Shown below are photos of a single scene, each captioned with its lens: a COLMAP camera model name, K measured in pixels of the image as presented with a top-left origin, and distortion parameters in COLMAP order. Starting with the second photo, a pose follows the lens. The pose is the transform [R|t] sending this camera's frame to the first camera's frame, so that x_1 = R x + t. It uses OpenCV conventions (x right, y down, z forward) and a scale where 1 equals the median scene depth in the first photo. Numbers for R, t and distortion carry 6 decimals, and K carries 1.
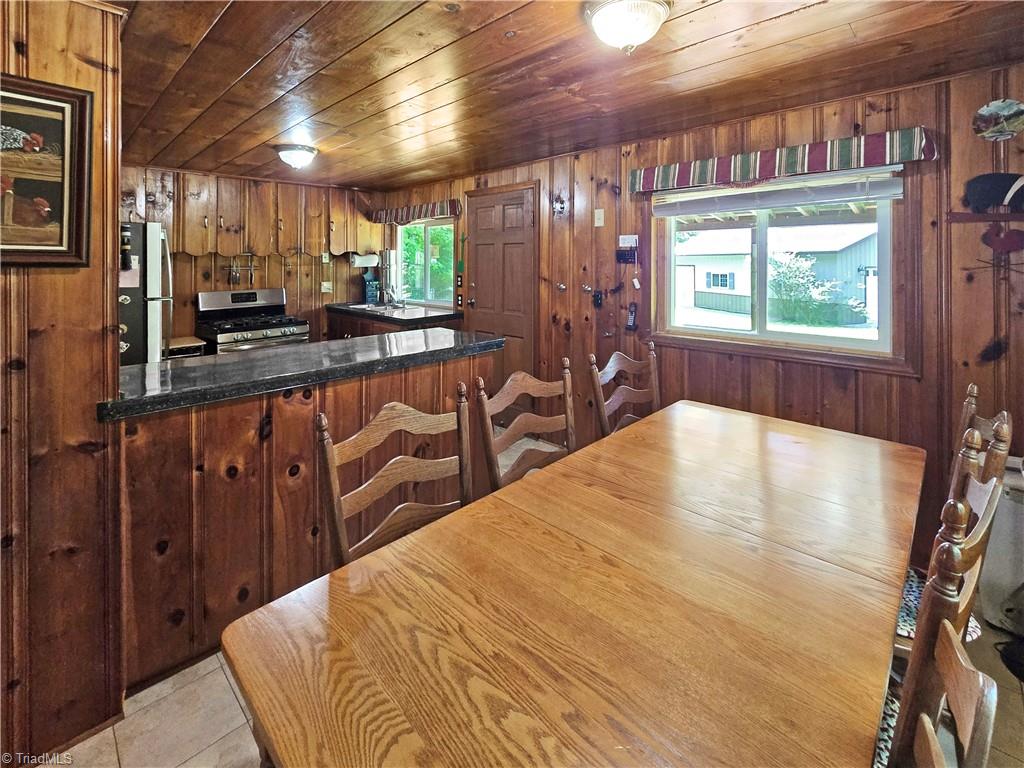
lens RADIAL K [[449.7, 0, 515.8], [0, 449.7, 346.2], [0, 0, 1]] dist [-0.000115, 0.000034]
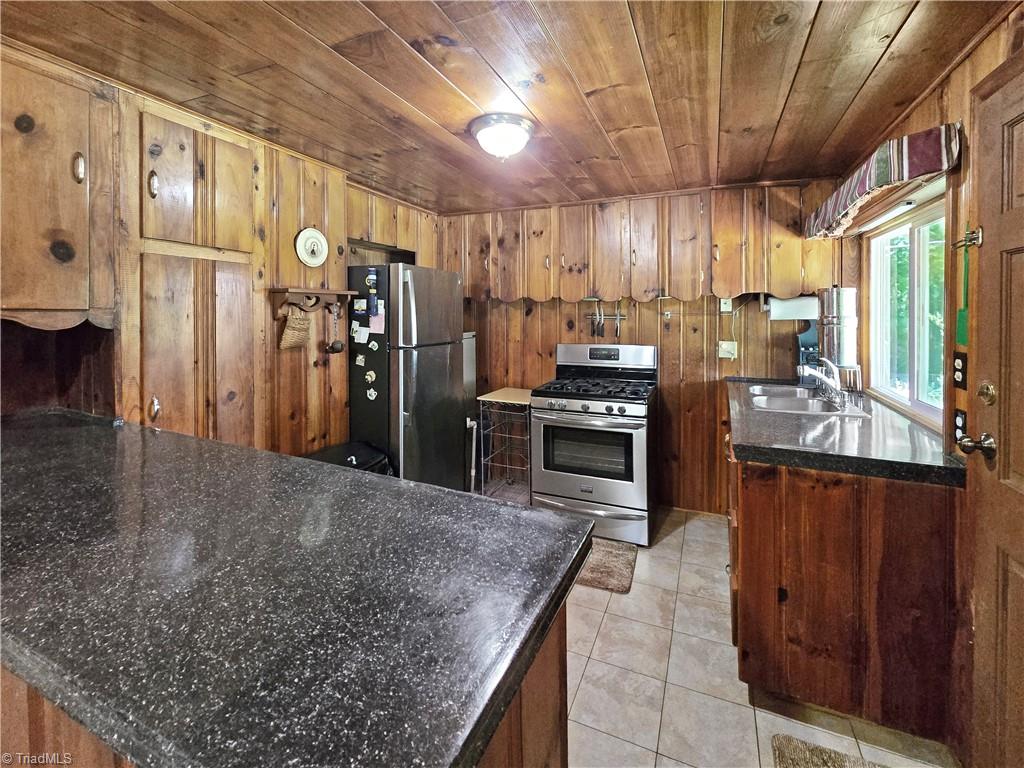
lens RADIAL K [[440.0, 0, 514.1], [0, 440.0, 314.4], [0, 0, 1]] dist [0.000076, 0.000022]
pose [[0.334363, 0.013730, -0.942344, 0.063962], [-0.182068, 0.981999, -0.050293, -0.110230], [0.924690, 0.188387, 0.330844, 0.595642]]
